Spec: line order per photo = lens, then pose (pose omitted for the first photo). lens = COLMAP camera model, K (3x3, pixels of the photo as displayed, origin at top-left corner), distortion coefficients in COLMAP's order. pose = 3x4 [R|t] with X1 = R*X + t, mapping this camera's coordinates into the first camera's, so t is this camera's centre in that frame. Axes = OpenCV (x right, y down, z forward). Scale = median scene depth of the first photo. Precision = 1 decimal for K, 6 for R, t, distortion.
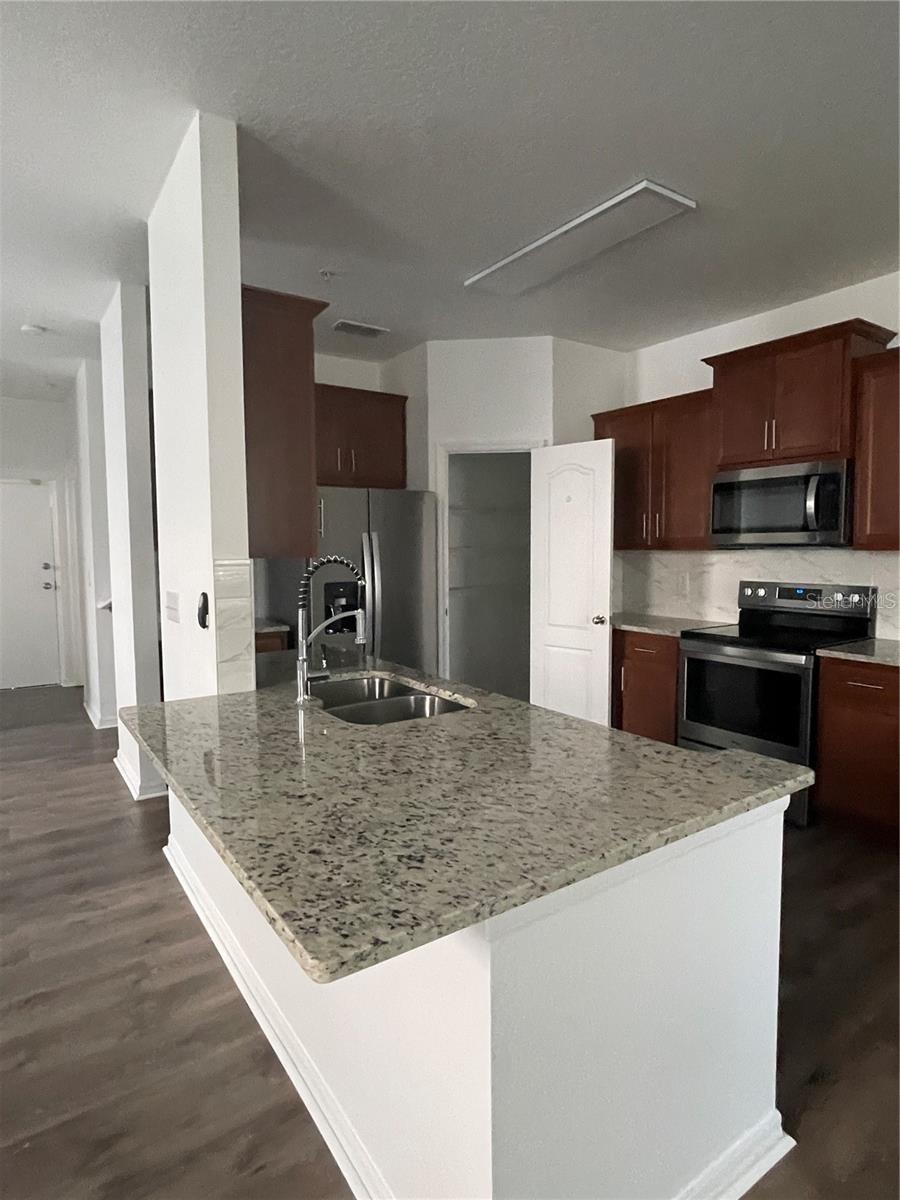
lens RADIAL K [[663.3, 0, 456.3], [0, 663.3, 594.7], [0, 0, 1]] dist [-0.003177, 0.002853]
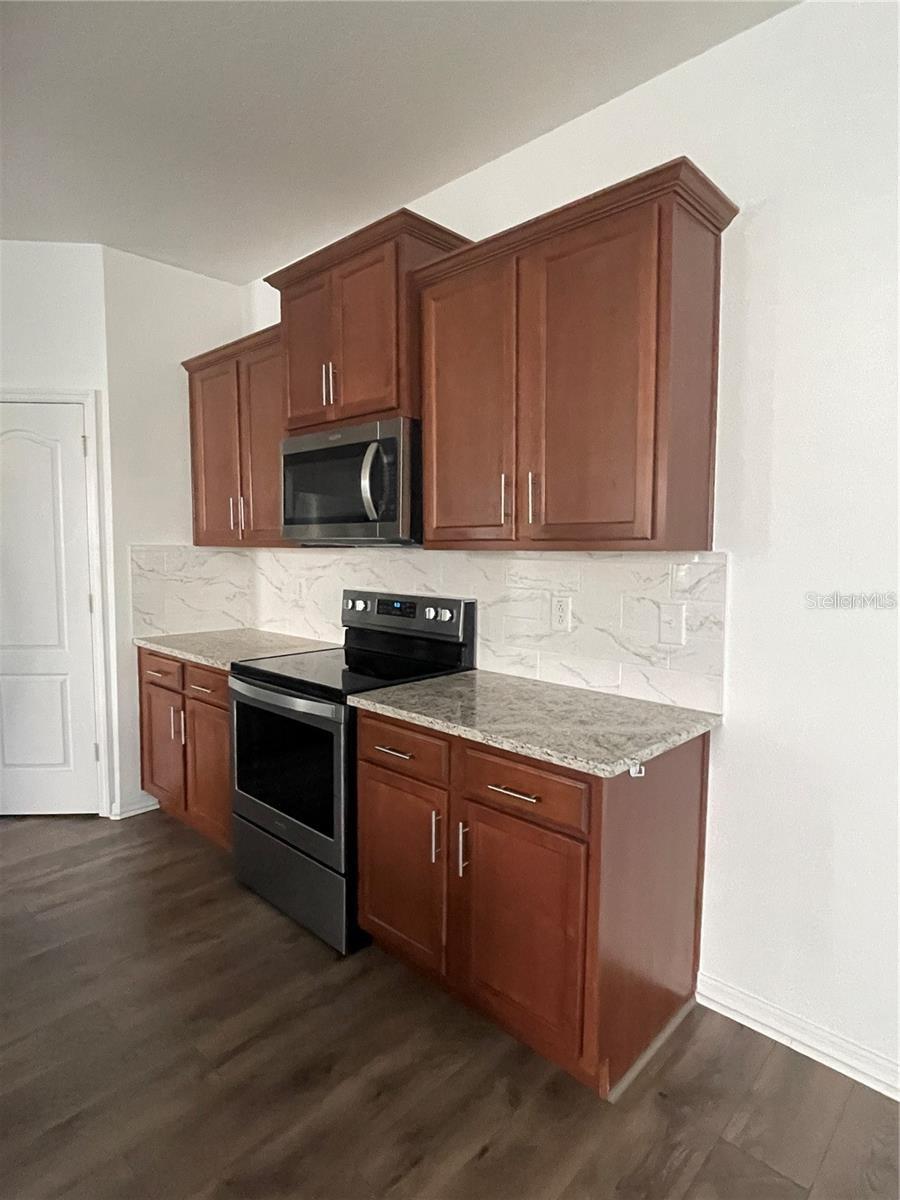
lens RADIAL K [[663.3, 0, 439.5], [0, 663.3, 599.6], [0, 0, 1]] dist [-0.003177, 0.002853]
pose [[0.980381, -0.009104, 0.196902, 0.428649], [0.006170, 0.999861, 0.015506, -0.022493], [-0.197016, -0.013987, 0.980301, 0.273936]]
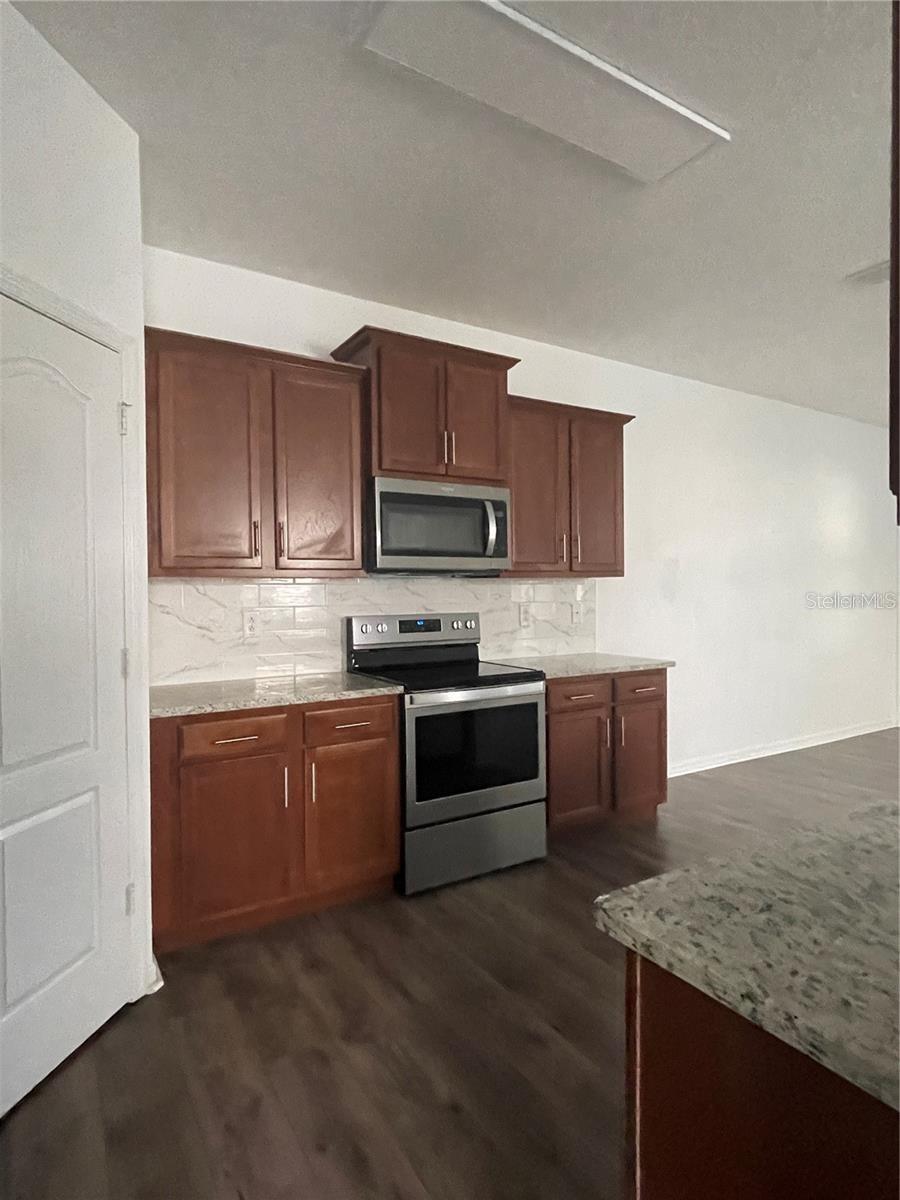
lens RADIAL K [[663.3, 0, 449.1], [0, 663.3, 598.7], [0, 0, 1]] dist [-0.003177, 0.002853]
pose [[0.047661, -0.011058, 0.998802, -0.401091], [0.077126, 0.996994, 0.007358, -0.042741], [-0.995882, 0.076683, 0.048371, 0.927988]]
